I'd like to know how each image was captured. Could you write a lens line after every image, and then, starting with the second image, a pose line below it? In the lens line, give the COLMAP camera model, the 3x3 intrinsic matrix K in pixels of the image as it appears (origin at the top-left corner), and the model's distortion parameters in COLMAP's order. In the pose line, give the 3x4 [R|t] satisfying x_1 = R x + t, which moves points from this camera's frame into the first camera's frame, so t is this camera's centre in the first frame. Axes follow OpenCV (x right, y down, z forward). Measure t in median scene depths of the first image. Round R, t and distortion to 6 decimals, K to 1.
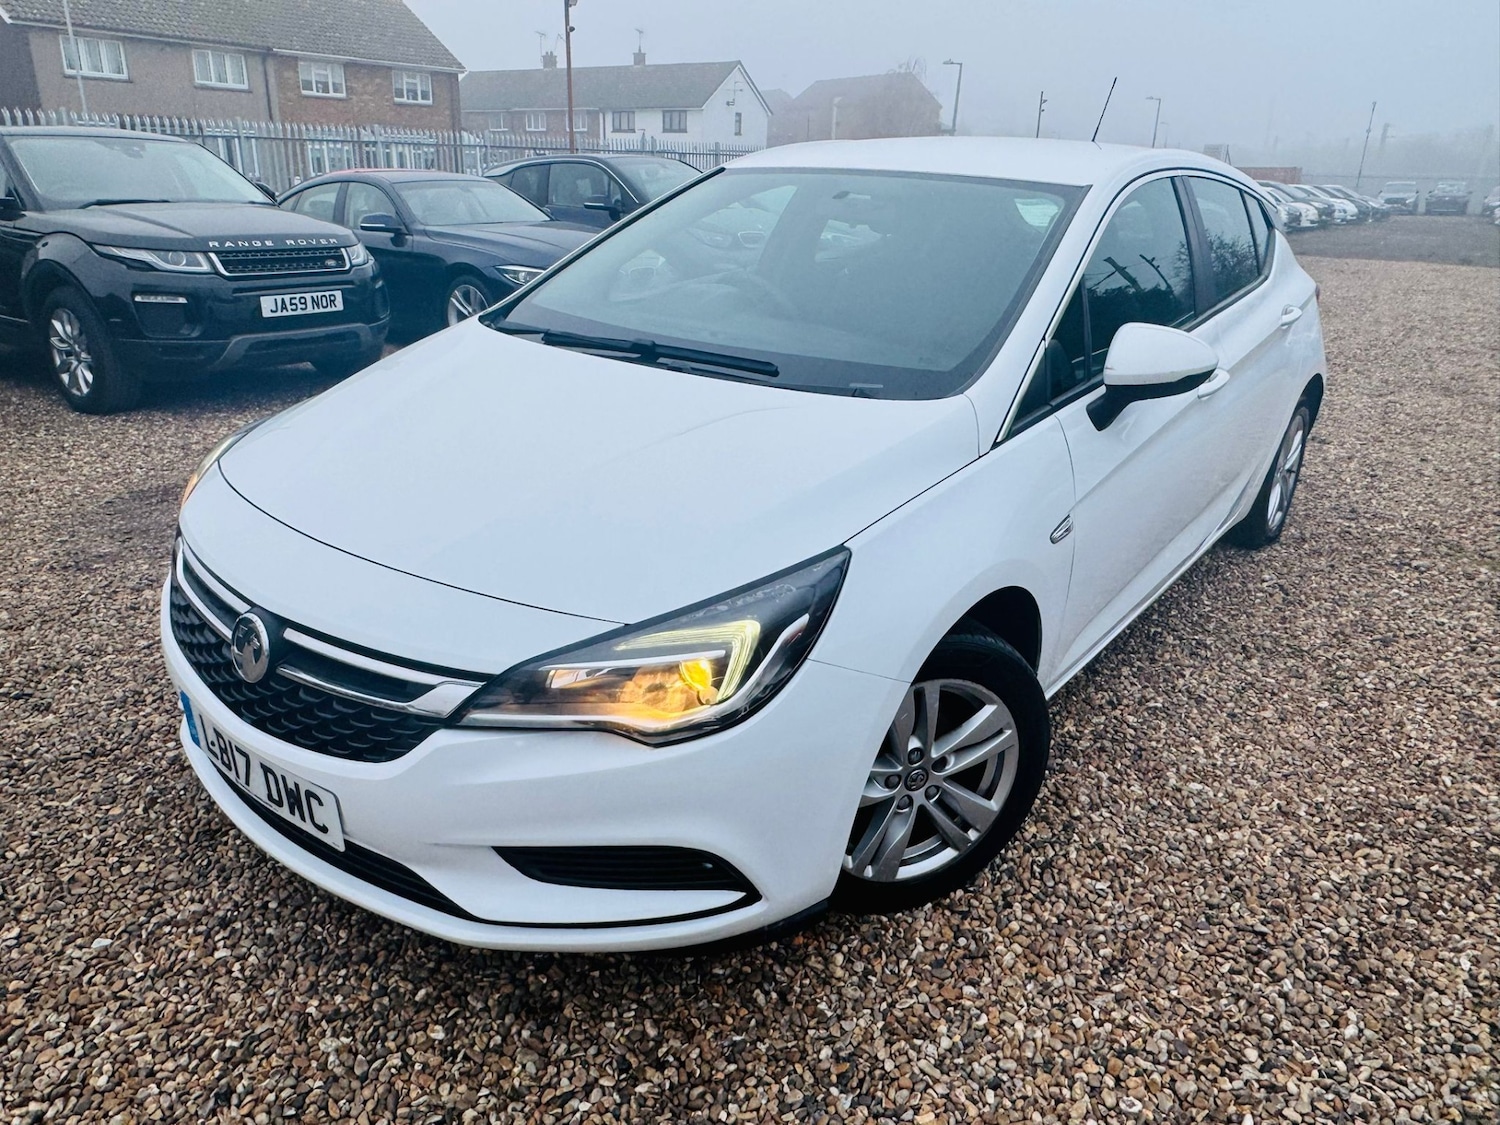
lens RADIAL K [[1040.9, 0, 748.3], [0, 1040.9, 563.1], [0, 0, 1]] dist [-0.003269, 0.002146]
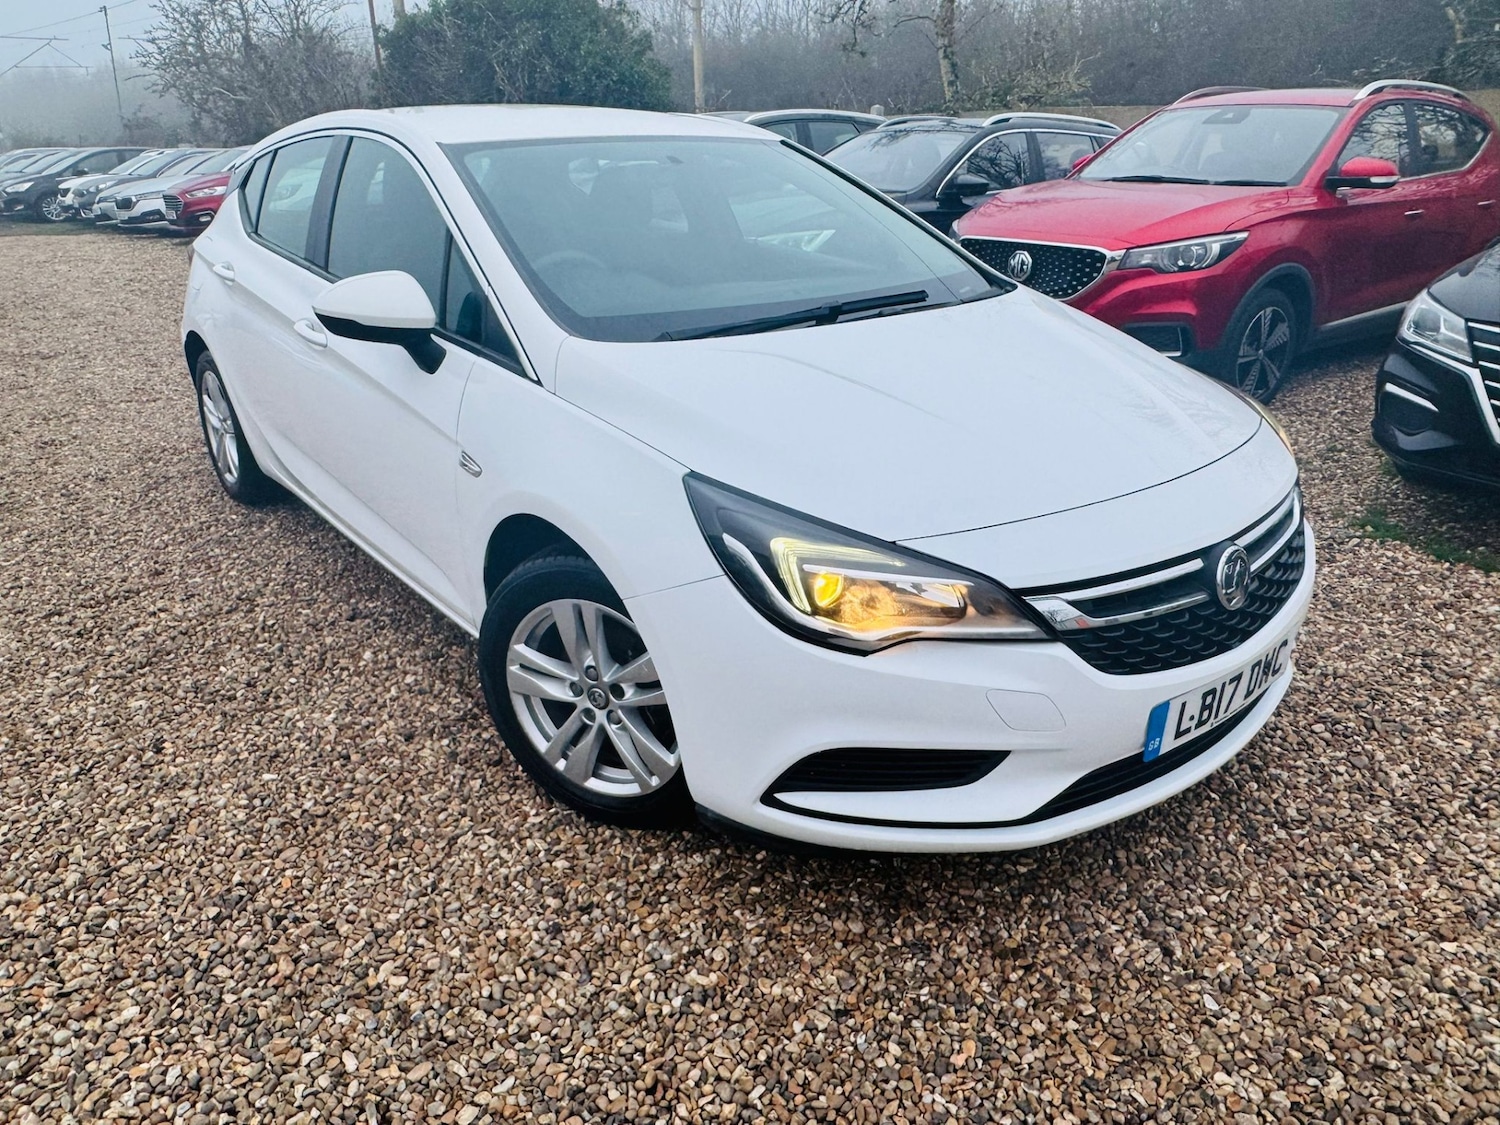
lens RADIAL K [[1040.9, 0, 750.1], [0, 1040.9, 566.2], [0, 0, 1]] dist [-0.003269, 0.002146]
pose [[0.216286, -0.391496, 0.894400, -1.192264], [0.365844, 0.881837, 0.297528, -0.334092], [-0.905195, 0.262860, 0.333955, 0.836201]]
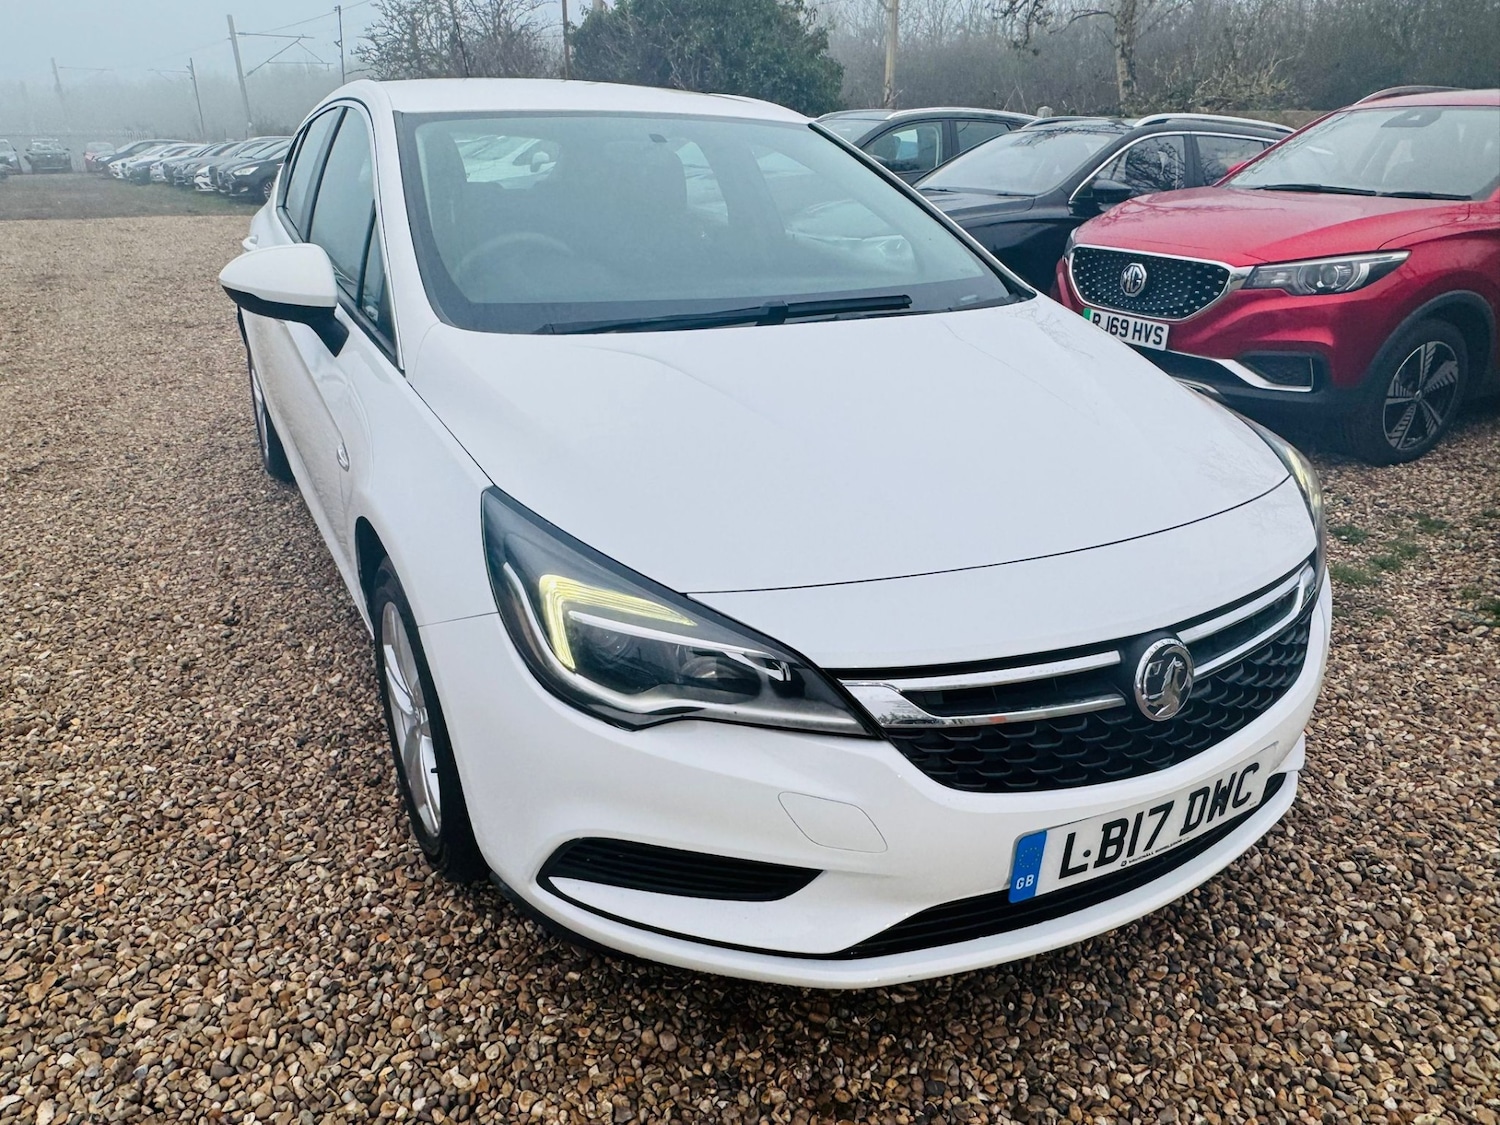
lens RADIAL K [[1040.9, 0, 740.9], [0, 1040.9, 570.5], [0, 0, 1]] dist [-0.003269, 0.002146]
pose [[0.395554, -0.363291, 0.843538, -0.990967], [0.327919, 0.913772, 0.239770, -0.239092], [-0.857908, 0.181770, 0.480576, 0.671976]]
